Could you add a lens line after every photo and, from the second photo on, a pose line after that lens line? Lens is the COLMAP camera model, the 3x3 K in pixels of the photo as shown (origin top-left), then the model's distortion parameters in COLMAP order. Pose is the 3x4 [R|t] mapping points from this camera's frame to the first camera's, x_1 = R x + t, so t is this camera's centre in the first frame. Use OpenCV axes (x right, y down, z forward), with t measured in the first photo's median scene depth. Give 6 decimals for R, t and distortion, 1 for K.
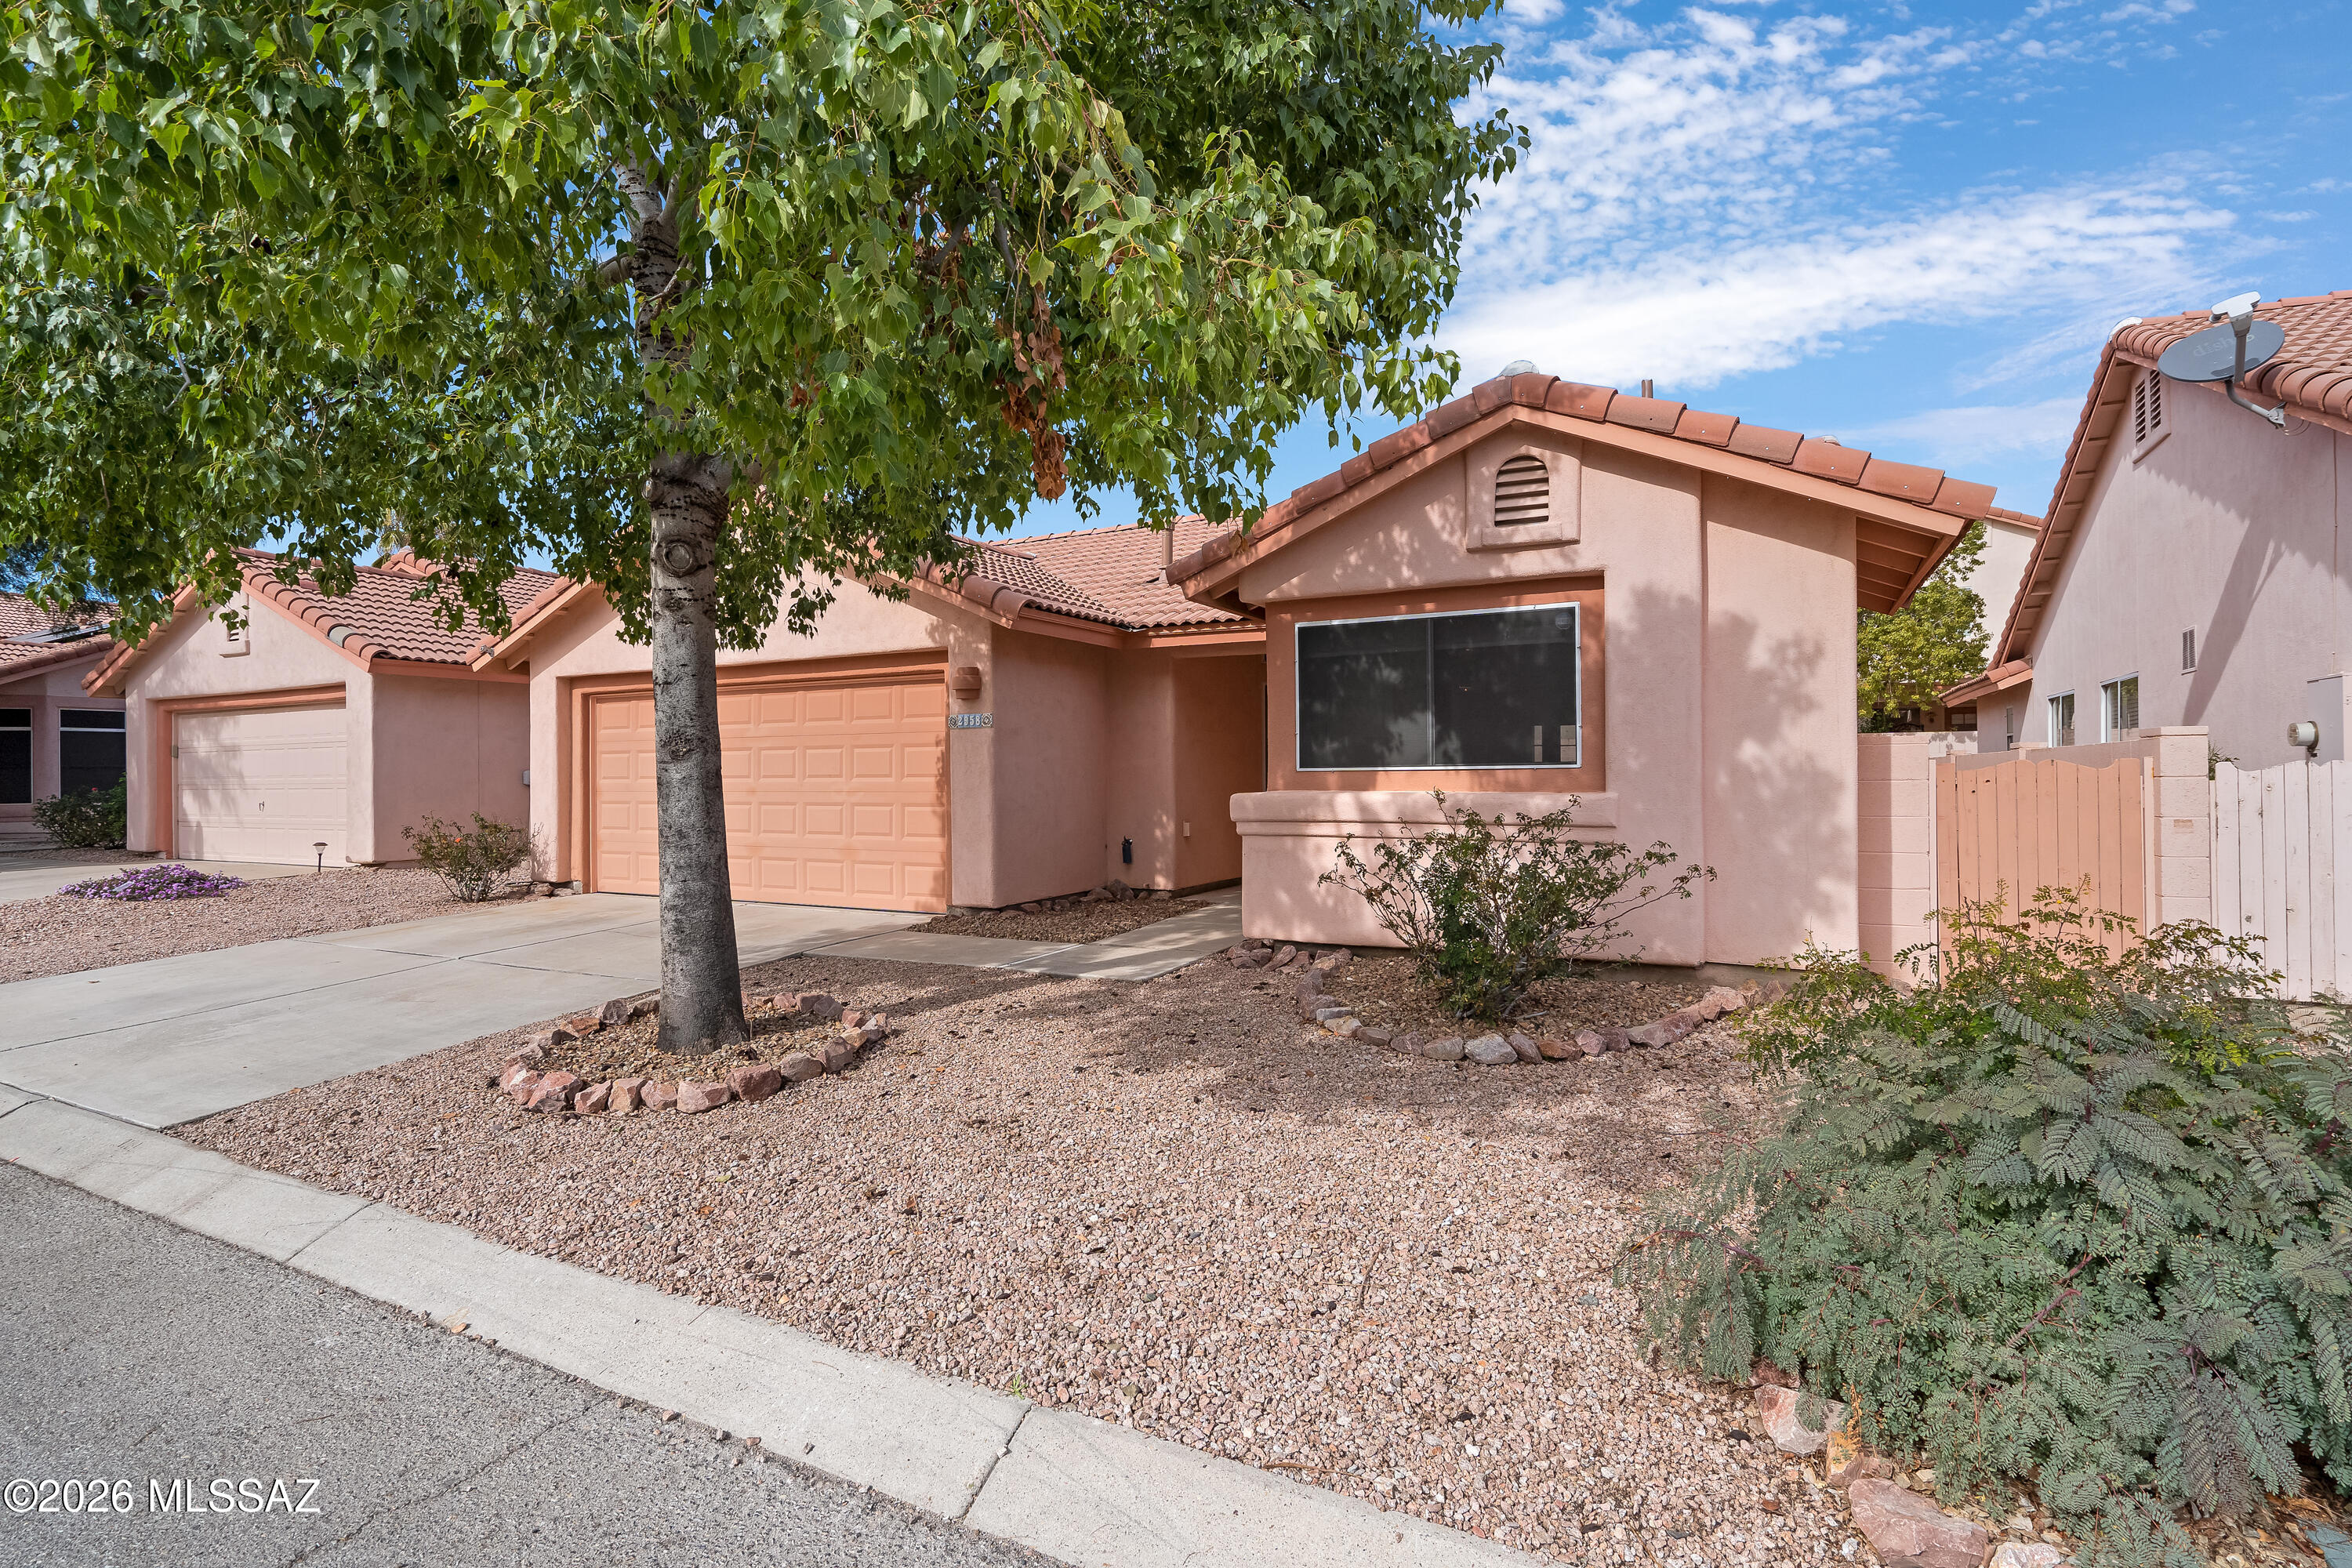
lens RADIAL K [[1169.6, 0, 1176.0], [0, 1169.6, 784.0], [0, 0, 1]] dist [-0.001570, -0.000132]
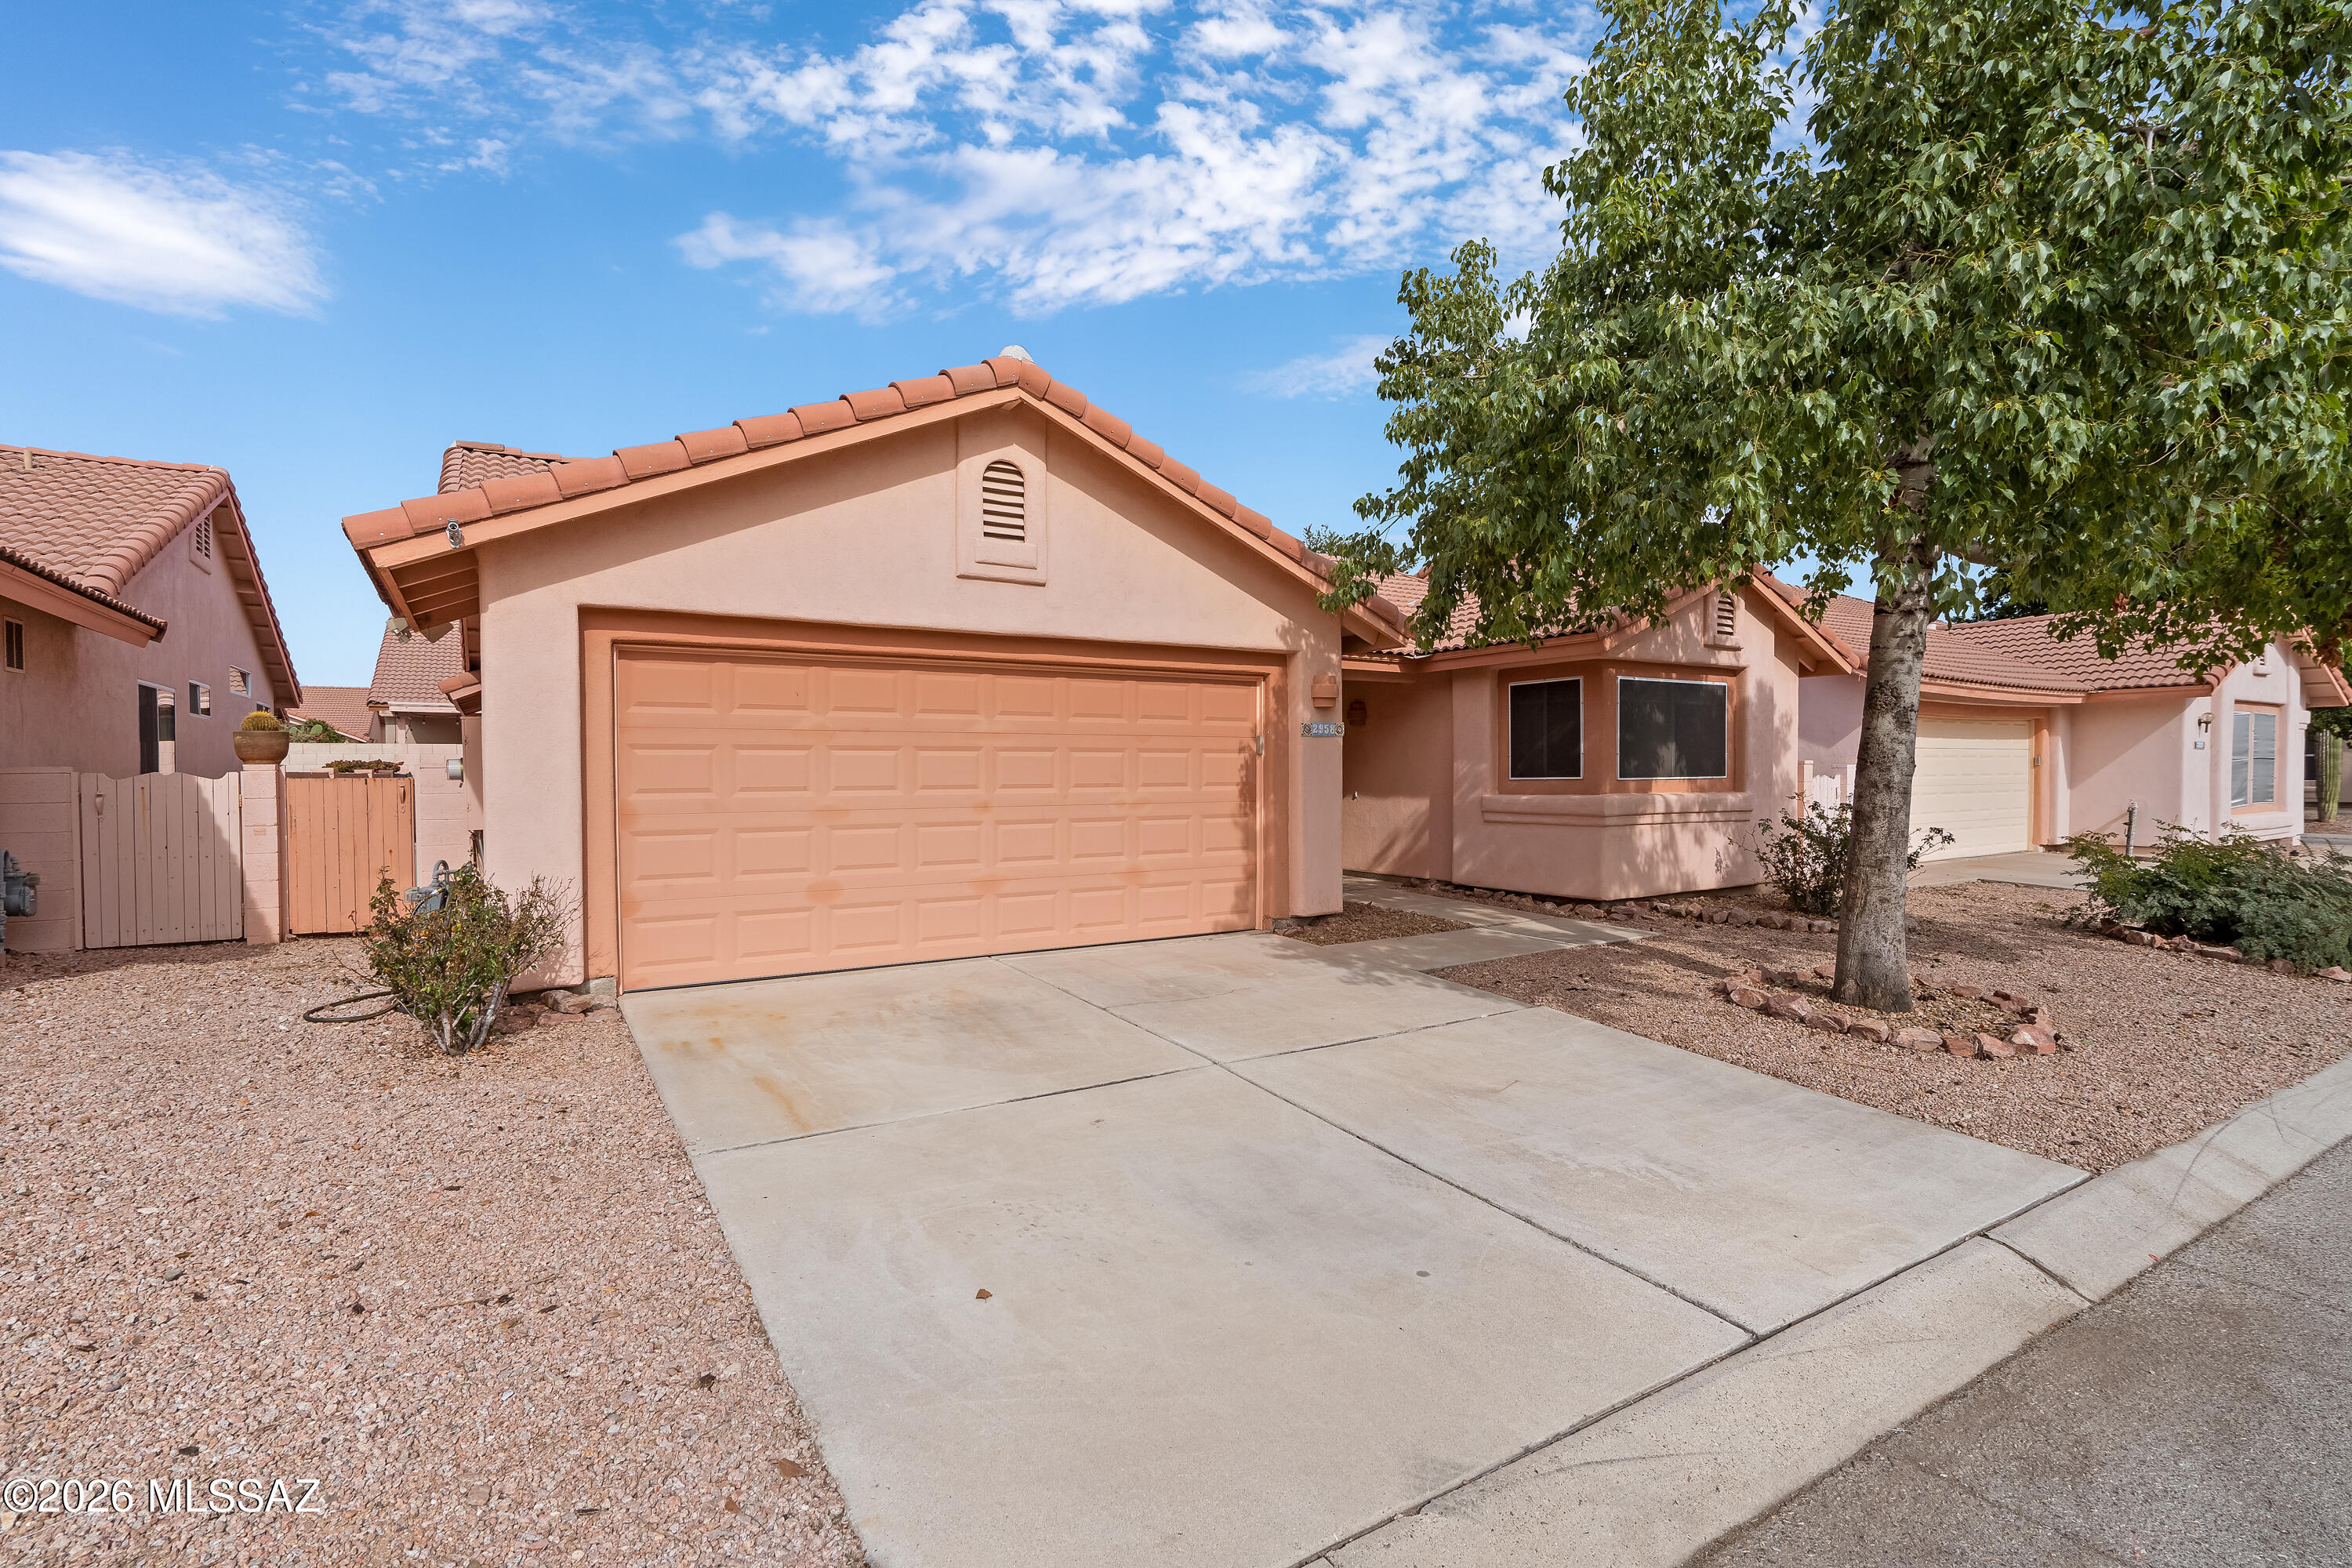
lens RADIAL K [[1087.6, 0, 1176.2], [0, 1087.6, 788.7], [0, 0, 1]] dist [-0.001107, 0.000374]
pose [[0.493533, 0.000108, 0.869727, -1.368887], [0.013980, 0.999870, -0.008057, 0.003960], [-0.869615, 0.016135, 0.493467, 0.845780]]
